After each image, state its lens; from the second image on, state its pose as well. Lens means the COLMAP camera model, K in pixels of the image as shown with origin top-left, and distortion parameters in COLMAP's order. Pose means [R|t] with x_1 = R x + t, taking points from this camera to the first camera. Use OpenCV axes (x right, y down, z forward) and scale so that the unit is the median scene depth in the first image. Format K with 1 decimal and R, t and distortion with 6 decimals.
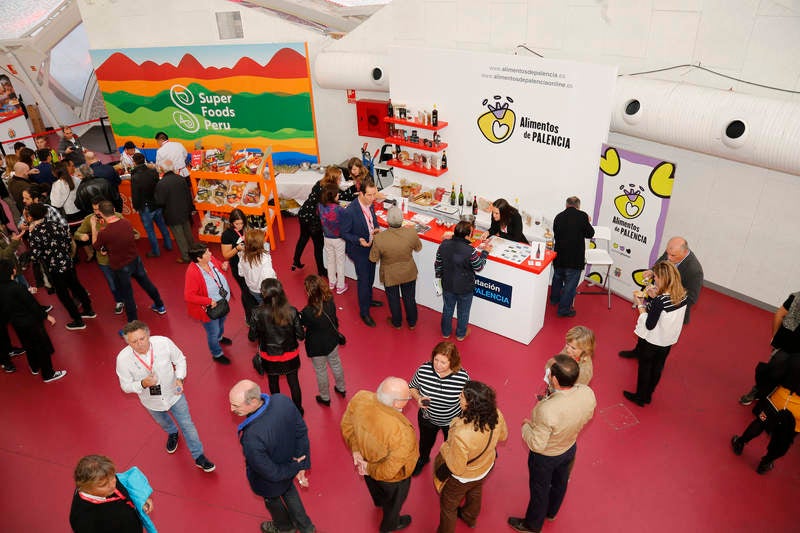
lens RADIAL K [[532.6, 0, 400.4], [0, 532.6, 268.9], [0, 0, 1]] dist [-0.122480, 0.063346]
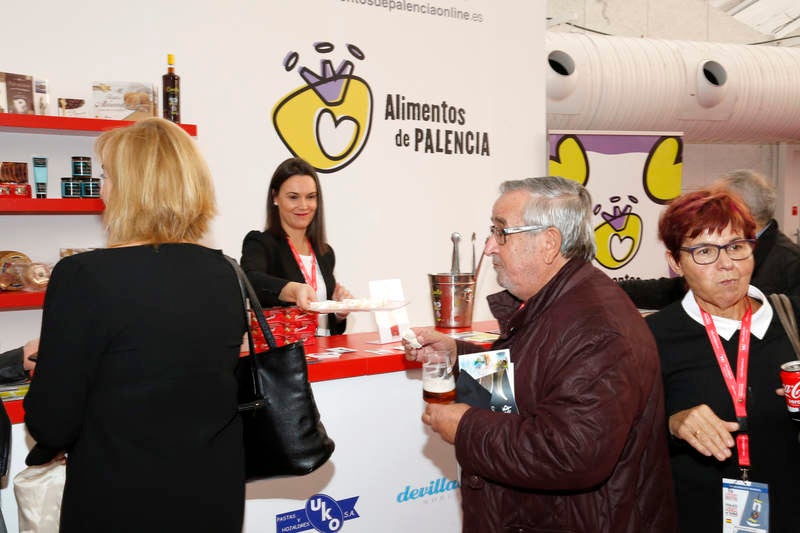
lens RADIAL K [[872.5, 0, 402.5], [0, 872.5, 266.6], [0, 0, 1]] dist [0.061205, 0.000000]
pose [[0.320912, -0.016883, 0.946959, -0.412497], [0.485331, 0.861521, -0.149113, -0.068668], [-0.813307, 0.507441, 0.284666, 0.873237]]
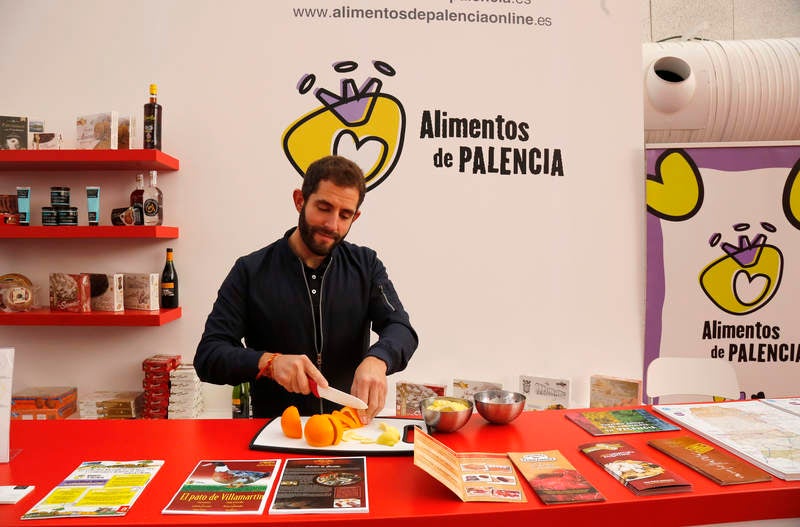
lens RADIAL K [[530.9, 0, 391.9], [0, 530.9, 264.8], [0, 0, 1]] dist [-0.122730, 0.057479]
pose [[0.741380, 0.022546, 0.670706, -0.029460], [0.321256, 0.865553, -0.384203, -0.062826], [-0.589194, 0.500309, 0.634461, 0.841378]]
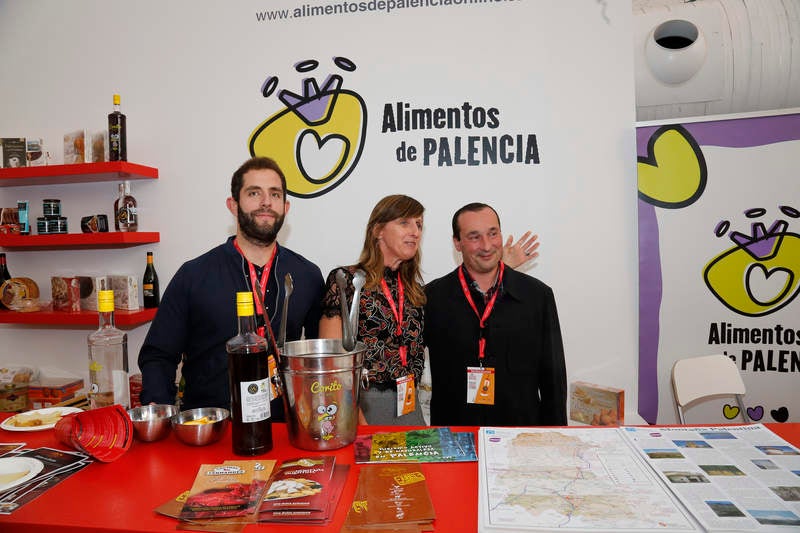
lens RADIAL K [[532.6, 0, 392.1], [0, 532.6, 271.9], [0, 0, 1]] dist [-0.122480, 0.063346]
pose [[0.860277, -0.001283, 0.509825, 0.054043], [0.253025, 0.869224, -0.424767, -0.038541], [-0.442607, 0.494416, 0.748098, 0.794596]]
